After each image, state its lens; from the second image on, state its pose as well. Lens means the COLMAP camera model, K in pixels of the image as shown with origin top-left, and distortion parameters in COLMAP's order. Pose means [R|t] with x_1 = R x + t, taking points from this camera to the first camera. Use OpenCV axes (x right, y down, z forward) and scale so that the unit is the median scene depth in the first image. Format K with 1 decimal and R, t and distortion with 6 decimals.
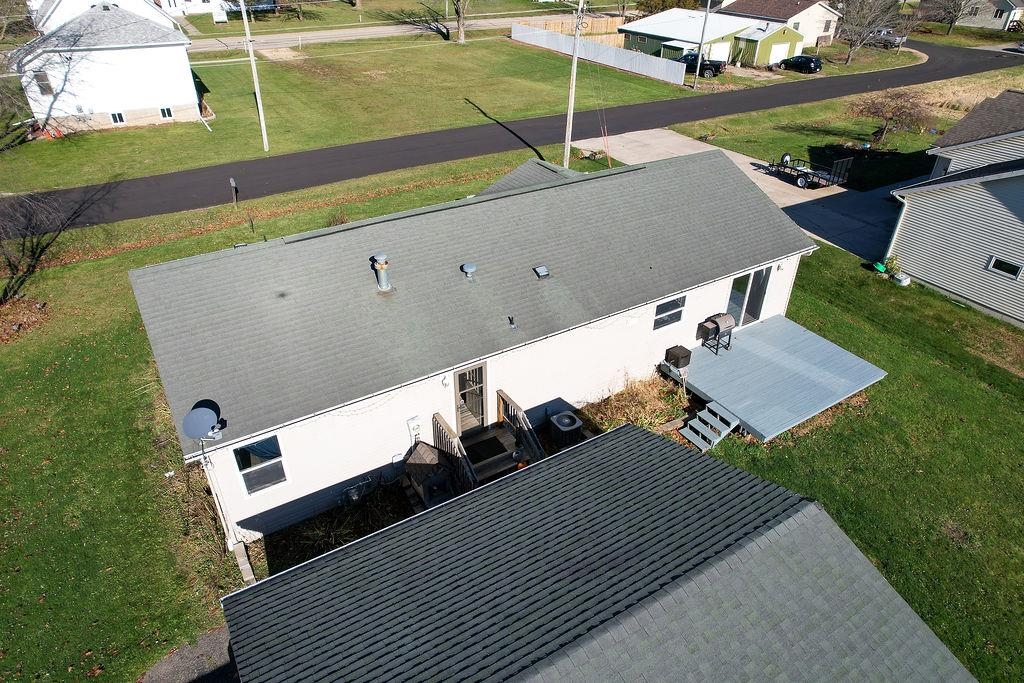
lens RADIAL K [[653.1, 0, 516.2], [0, 653.1, 343.8], [0, 0, 1]] dist [-0.080205, 0.072179]
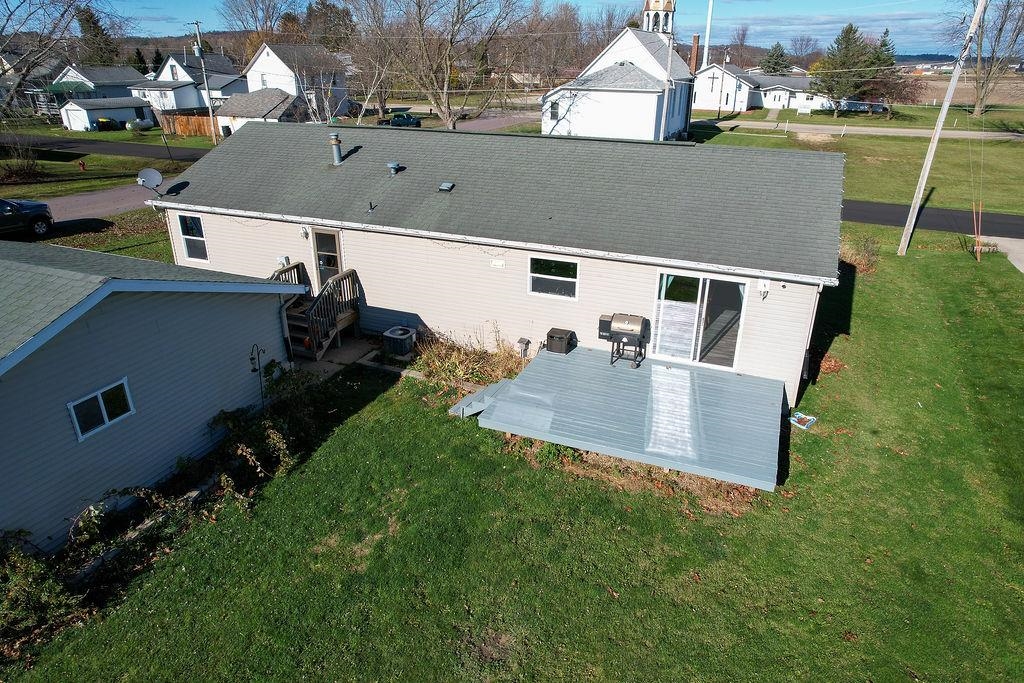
lens RADIAL K [[653.1, 0, 516.2], [0, 653.1, 343.8], [0, 0, 1]] dist [-0.080205, 0.072179]
pose [[0.574388, 0.320453, -0.753251, 0.701441], [-0.443084, 0.895445, 0.043075, 0.010845], [0.688298, 0.309012, 0.656321, 0.368441]]
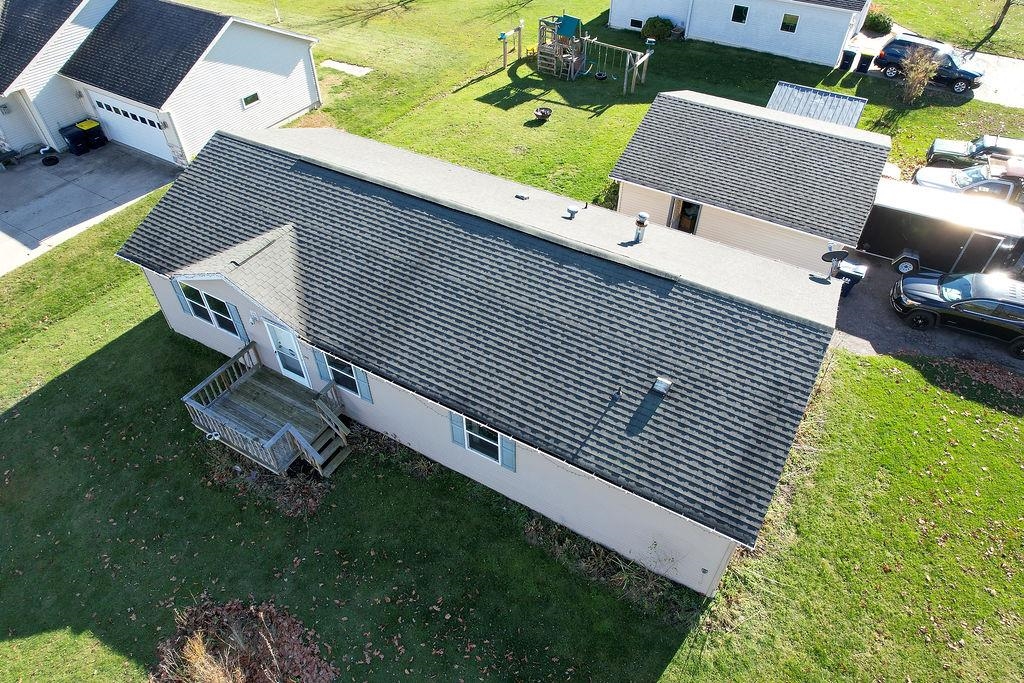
lens RADIAL K [[653.1, 0, 516.2], [0, 653.1, 343.8], [0, 0, 1]] dist [-0.080205, 0.072179]
pose [[-0.469491, -0.623615, 0.625046, -0.626194], [0.475245, 0.418135, 0.774148, -0.674008], [-0.744124, 0.660505, 0.100059, 0.801074]]
